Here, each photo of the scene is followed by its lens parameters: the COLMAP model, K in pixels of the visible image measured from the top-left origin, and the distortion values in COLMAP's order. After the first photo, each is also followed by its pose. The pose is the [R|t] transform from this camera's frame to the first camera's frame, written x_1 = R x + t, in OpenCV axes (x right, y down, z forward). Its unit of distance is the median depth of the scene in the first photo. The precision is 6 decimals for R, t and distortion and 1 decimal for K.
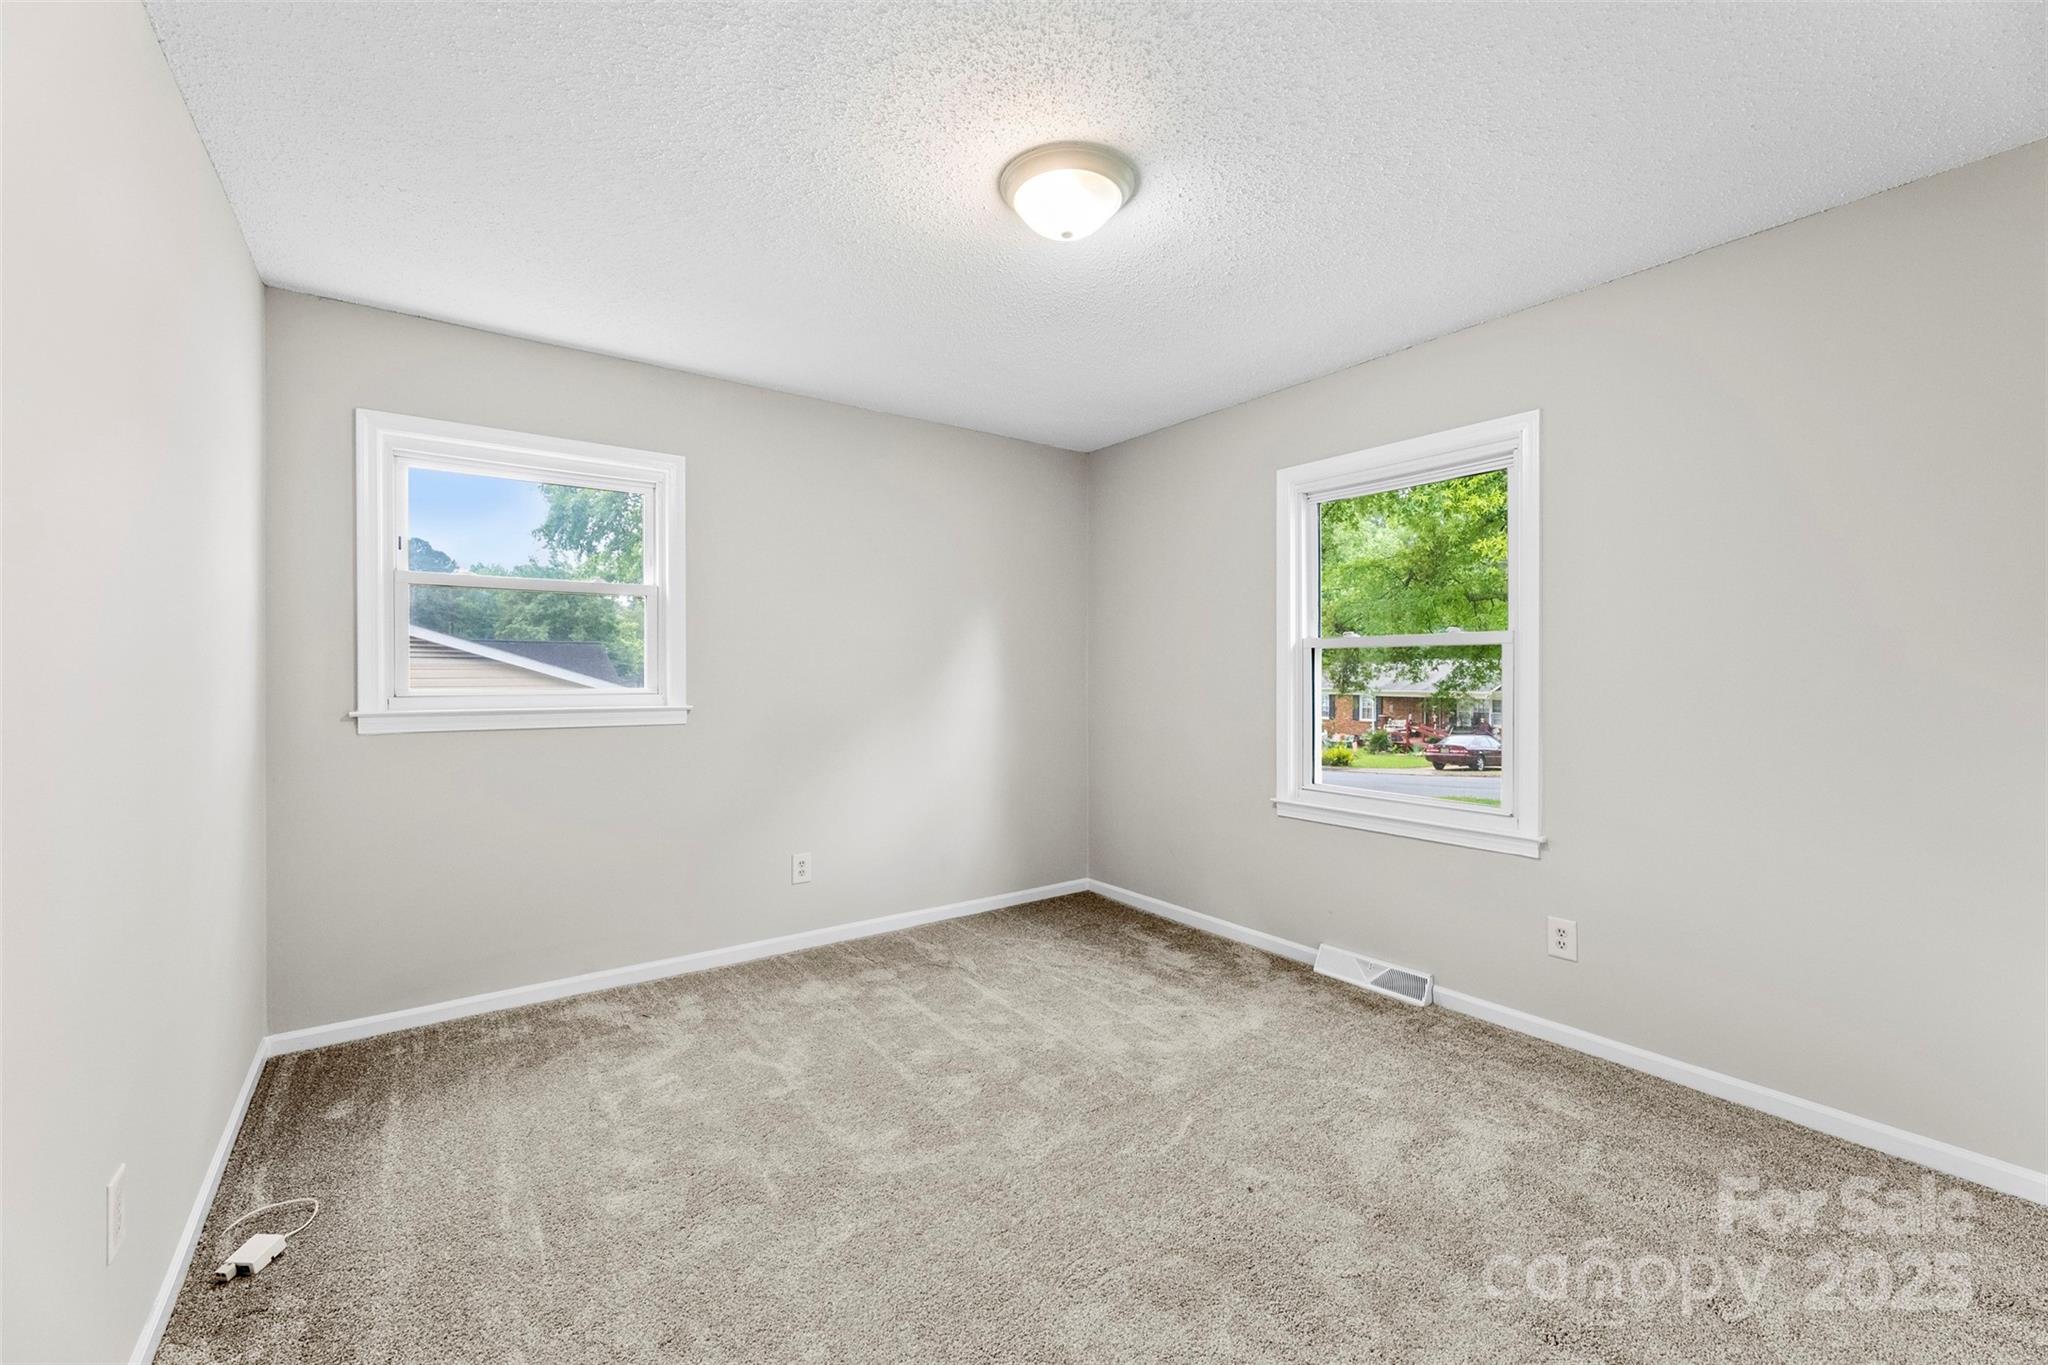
lens RADIAL K [[830.0, 0, 1049.1], [0, 830.0, 672.7], [0, 0, 1]] dist [-0.001015, -0.000178]
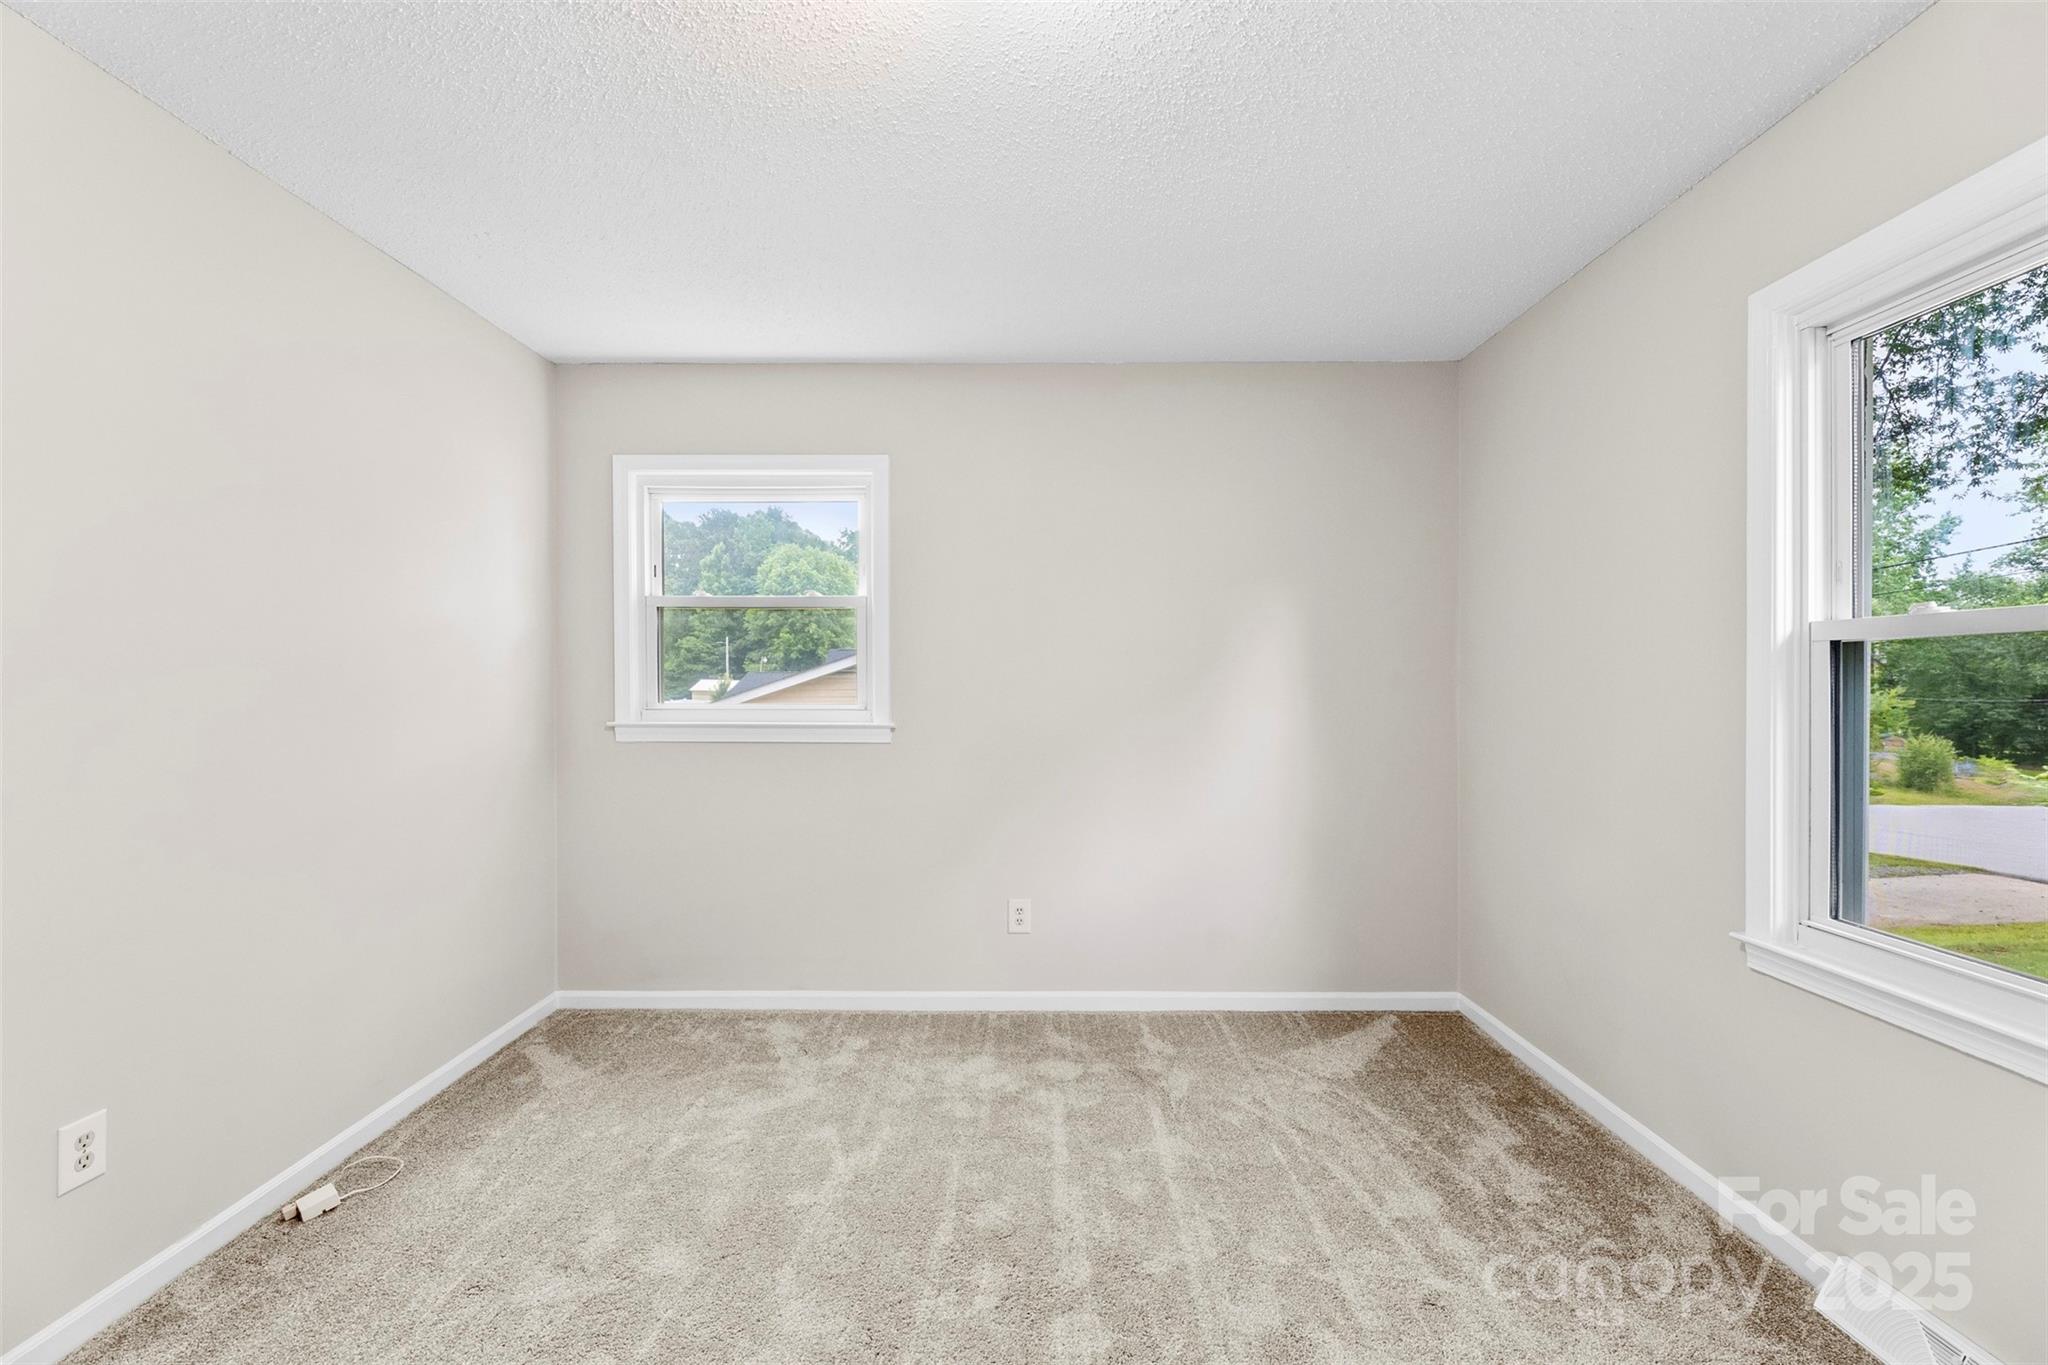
lens RADIAL K [[847.6, 0, 1024.7], [0, 847.6, 689.9], [0, 0, 1]] dist [0.001175, 0.000134]
pose [[0.794620, 0.005070, -0.607086, 0.264957], [-0.000994, 0.999975, 0.007050, -0.004833], [0.607106, -0.004998, 0.794605, 0.345127]]
